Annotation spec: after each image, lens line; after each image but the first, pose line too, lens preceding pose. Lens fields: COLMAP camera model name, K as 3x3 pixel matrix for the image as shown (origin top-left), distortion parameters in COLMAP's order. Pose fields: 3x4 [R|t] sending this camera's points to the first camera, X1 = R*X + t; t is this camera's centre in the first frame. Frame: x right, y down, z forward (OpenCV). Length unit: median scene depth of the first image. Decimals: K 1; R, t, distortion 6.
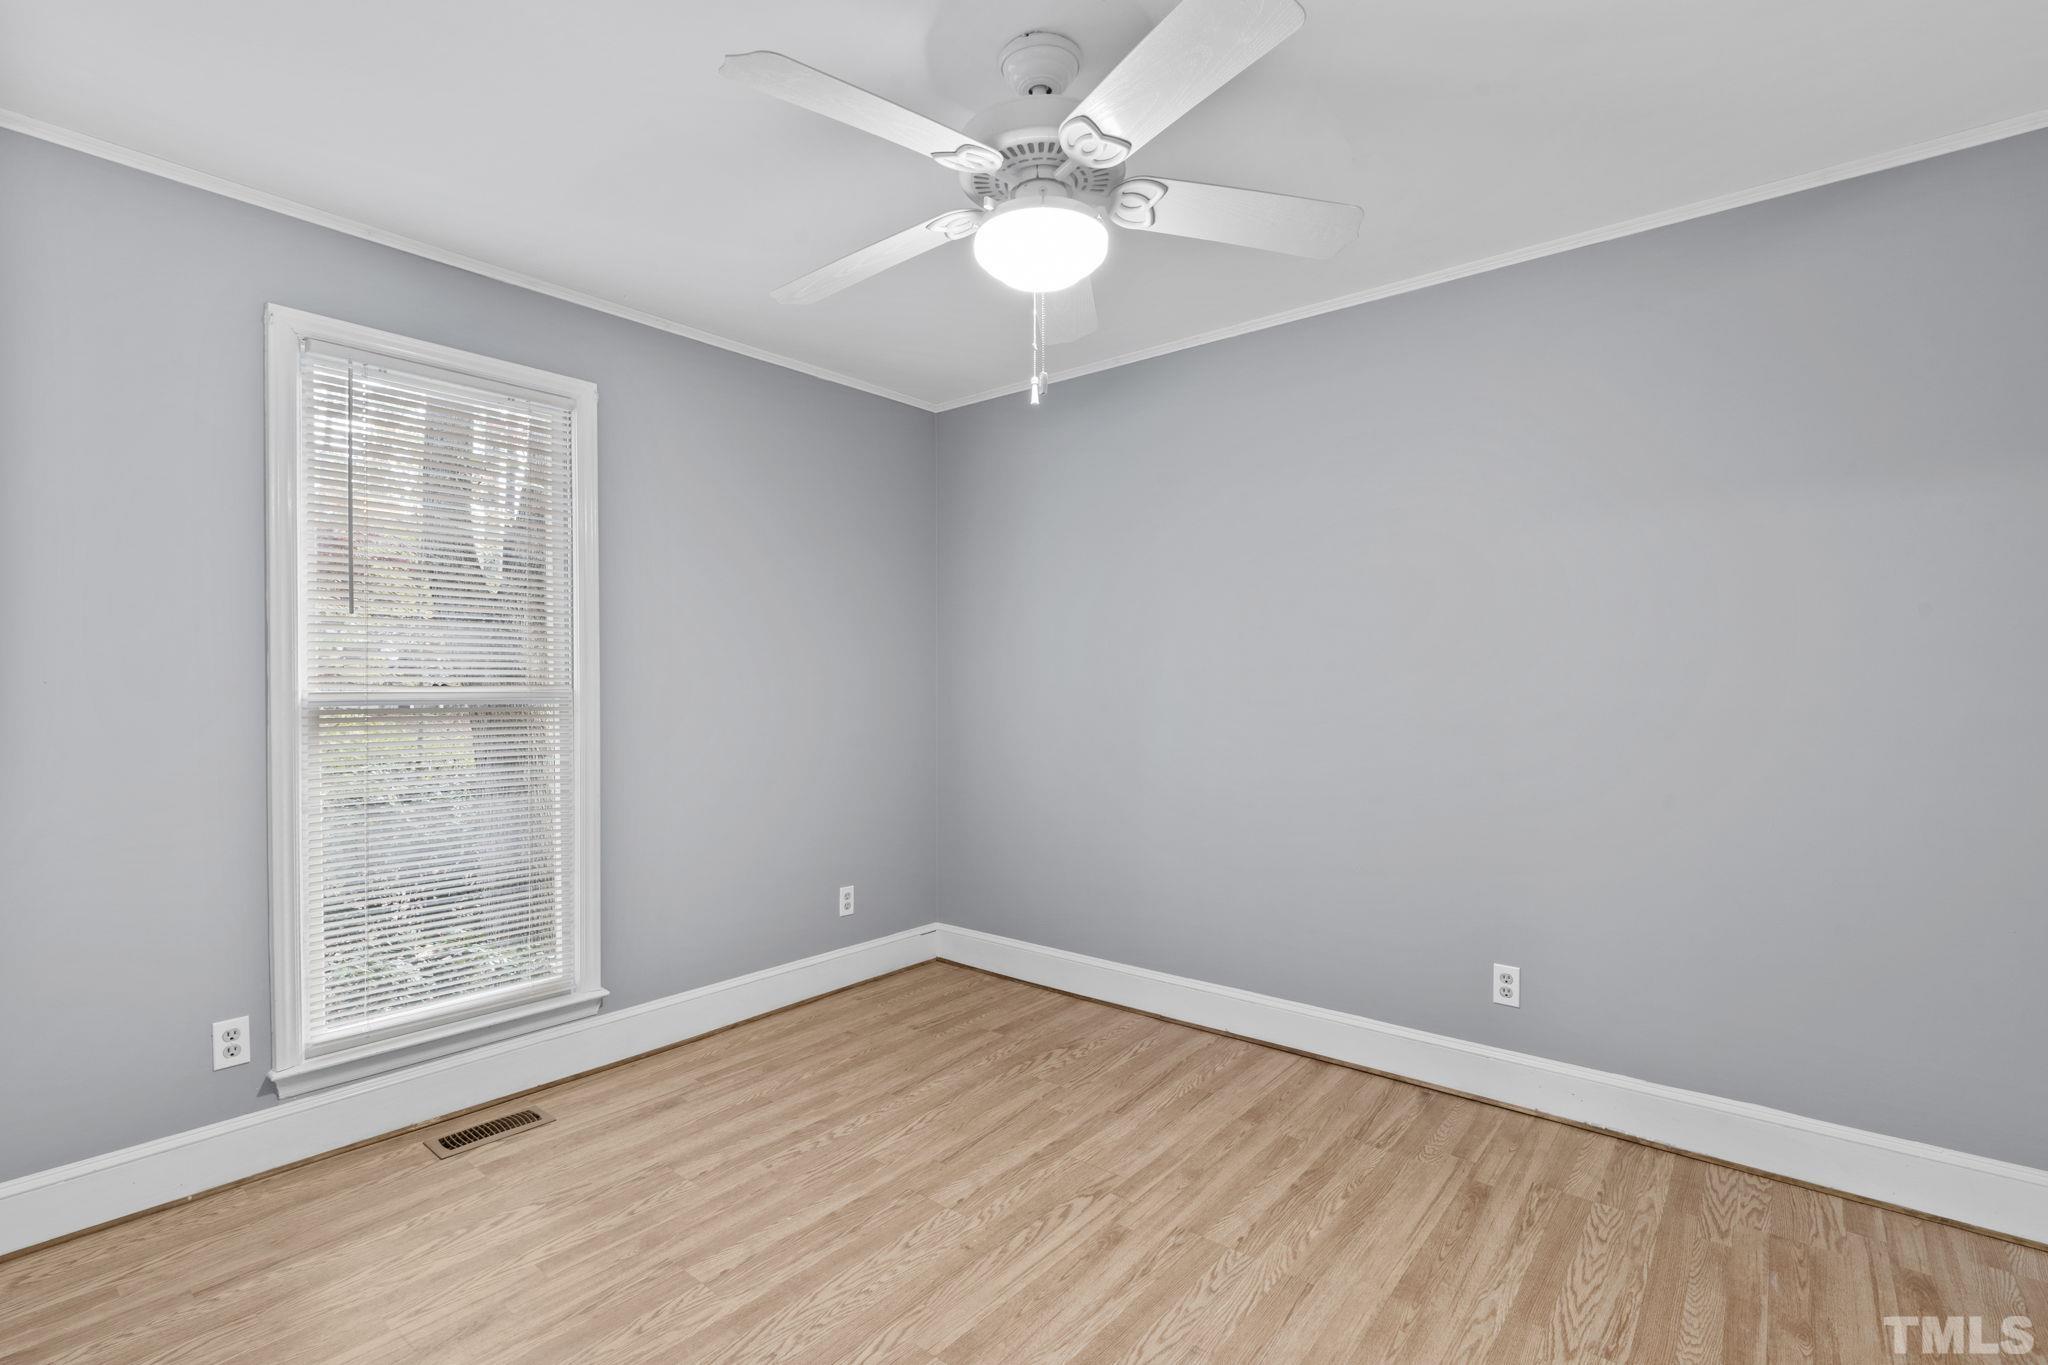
lens RADIAL K [[888.6, 0, 1024.0], [0, 888.6, 682.5], [0, 0, 1]] dist [0.001047, 0.000038]
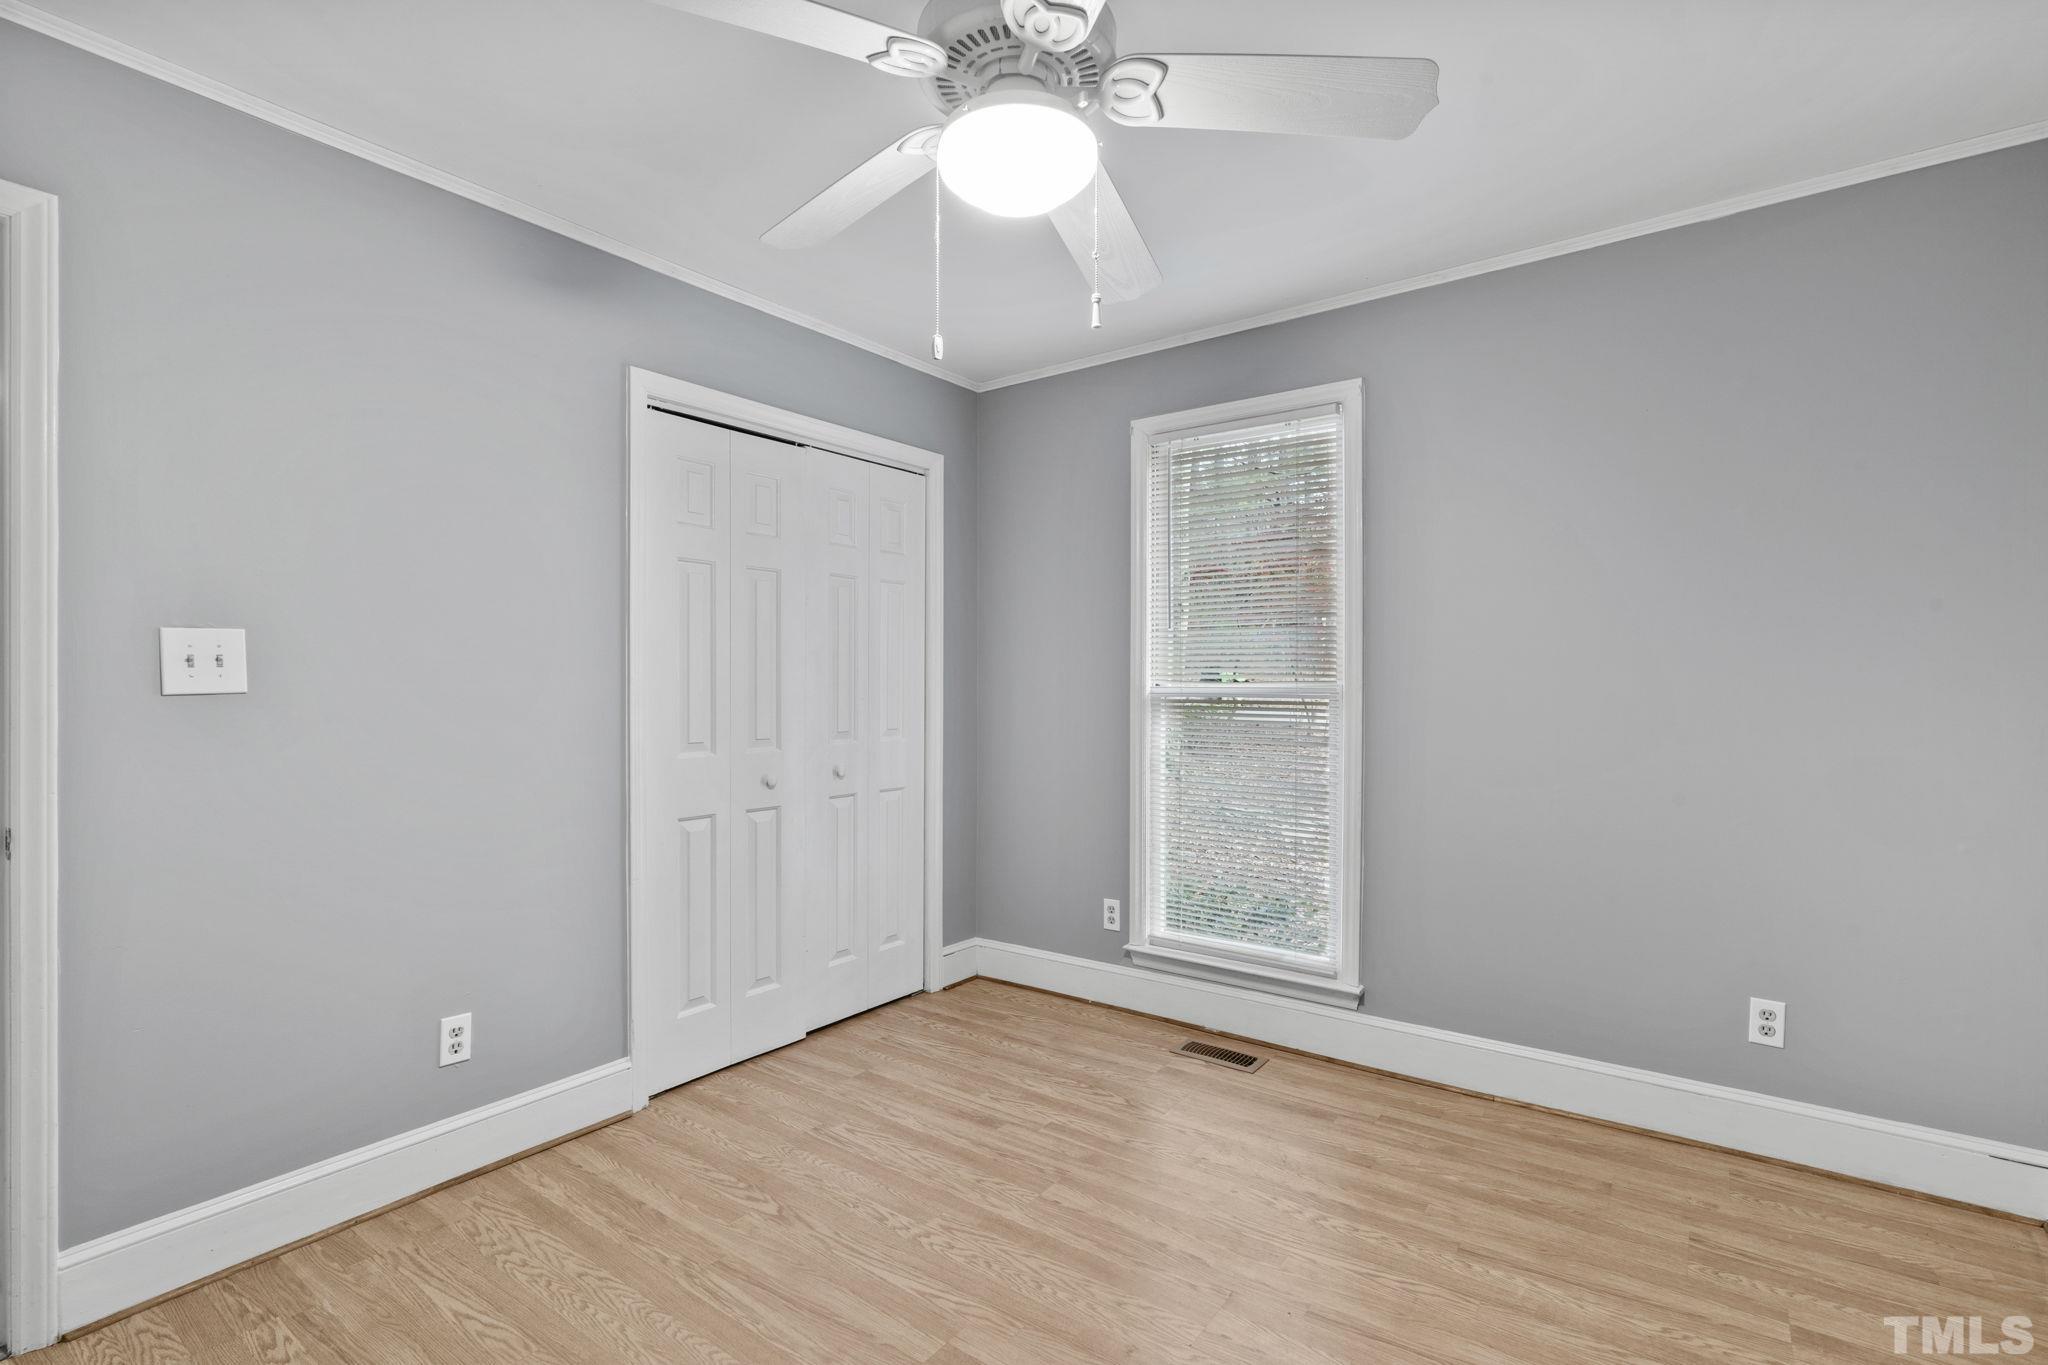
lens RADIAL K [[937.3, 0, 1024.0], [0, 937.3, 689.0], [0, 0, 1]] dist [-0.002693, -0.000488]
pose [[0.095455, 0.021778, -0.995195, 0.585881], [0.011162, 0.999674, 0.022947, -0.020609], [0.995371, -0.013298, 0.095181, 0.585815]]
